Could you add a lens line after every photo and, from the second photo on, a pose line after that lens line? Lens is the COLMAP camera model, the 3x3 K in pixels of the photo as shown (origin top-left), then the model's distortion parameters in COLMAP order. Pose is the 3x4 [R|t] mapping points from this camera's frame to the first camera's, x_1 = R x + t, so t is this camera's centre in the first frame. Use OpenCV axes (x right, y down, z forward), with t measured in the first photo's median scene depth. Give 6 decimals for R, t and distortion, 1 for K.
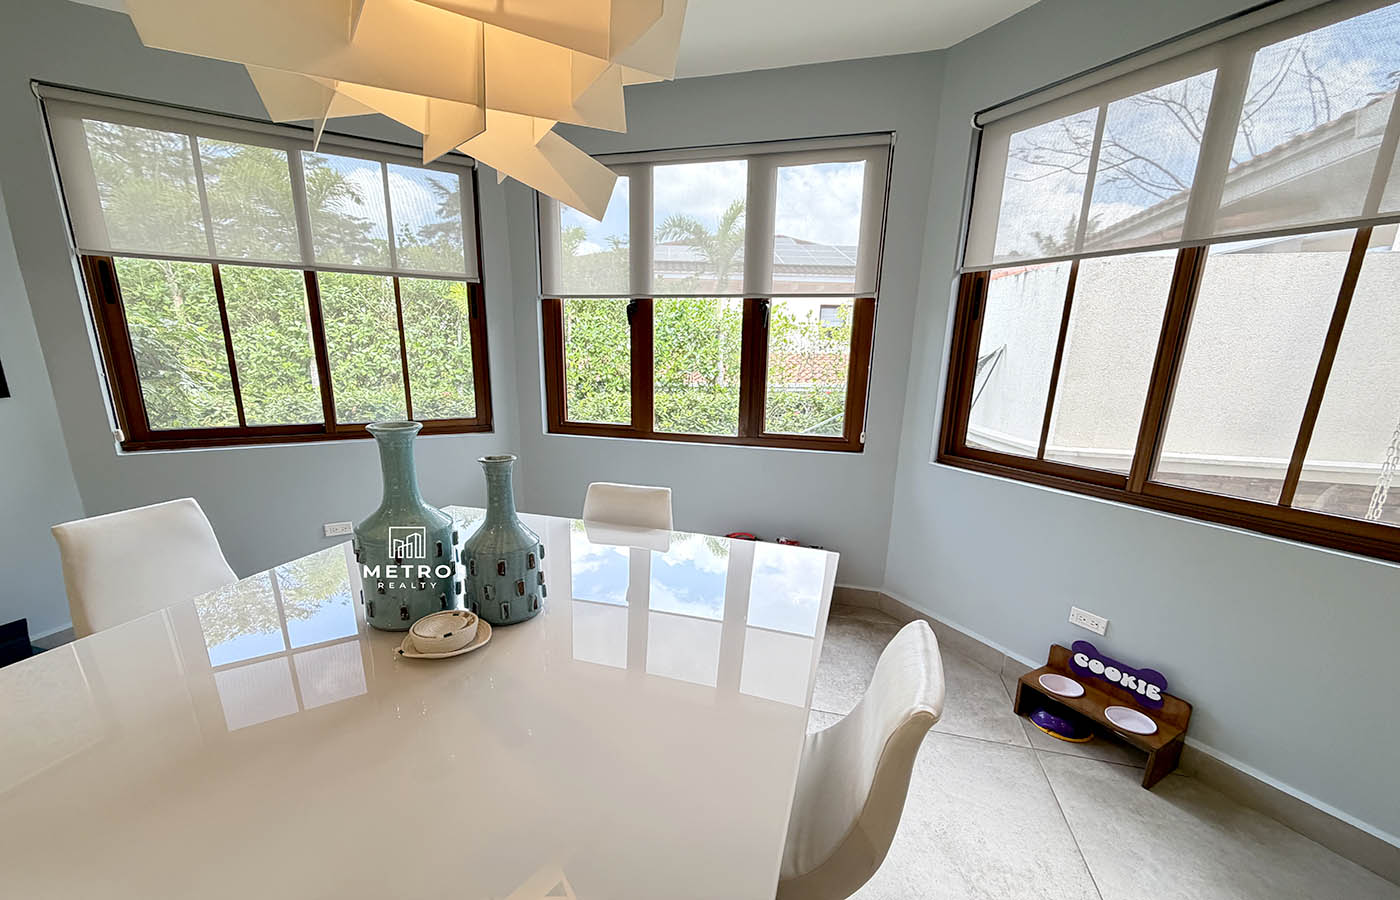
lens RADIAL K [[555.8, 0, 694.5], [0, 555.8, 454.8], [0, 0, 1]] dist [0.001414, -0.000046]
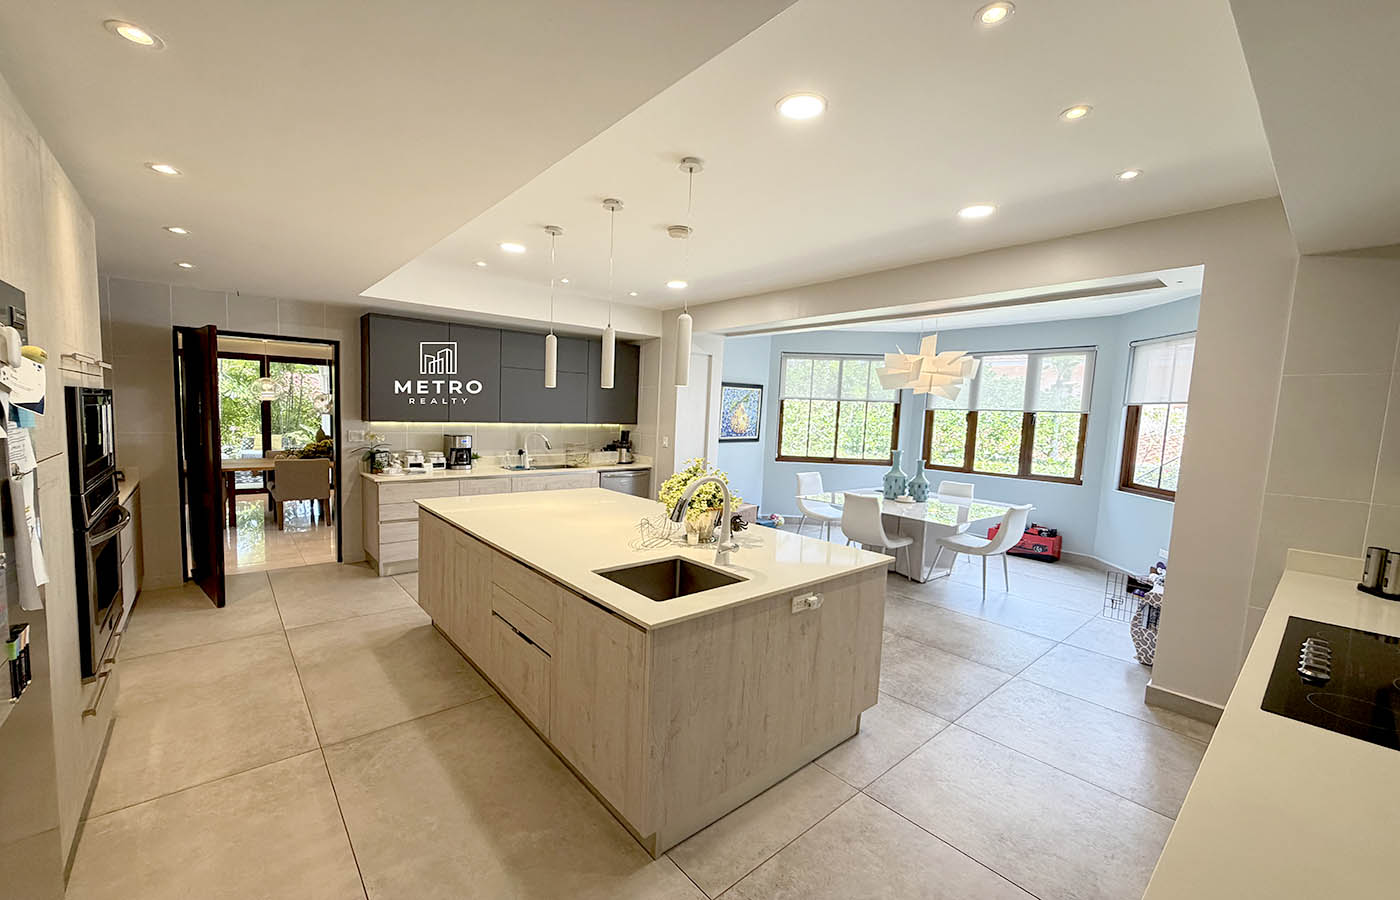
lens RADIAL K [[555.8, 0, 690.4], [0, 555.8, 456.0], [0, 0, 1]] dist [0.001414, -0.000046]
pose [[0.824222, 0.061176, -0.562952, 0.260958], [-0.135022, 0.986705, -0.090461, 0.281631], [0.549934, 0.150570, 0.821524, -1.583909]]
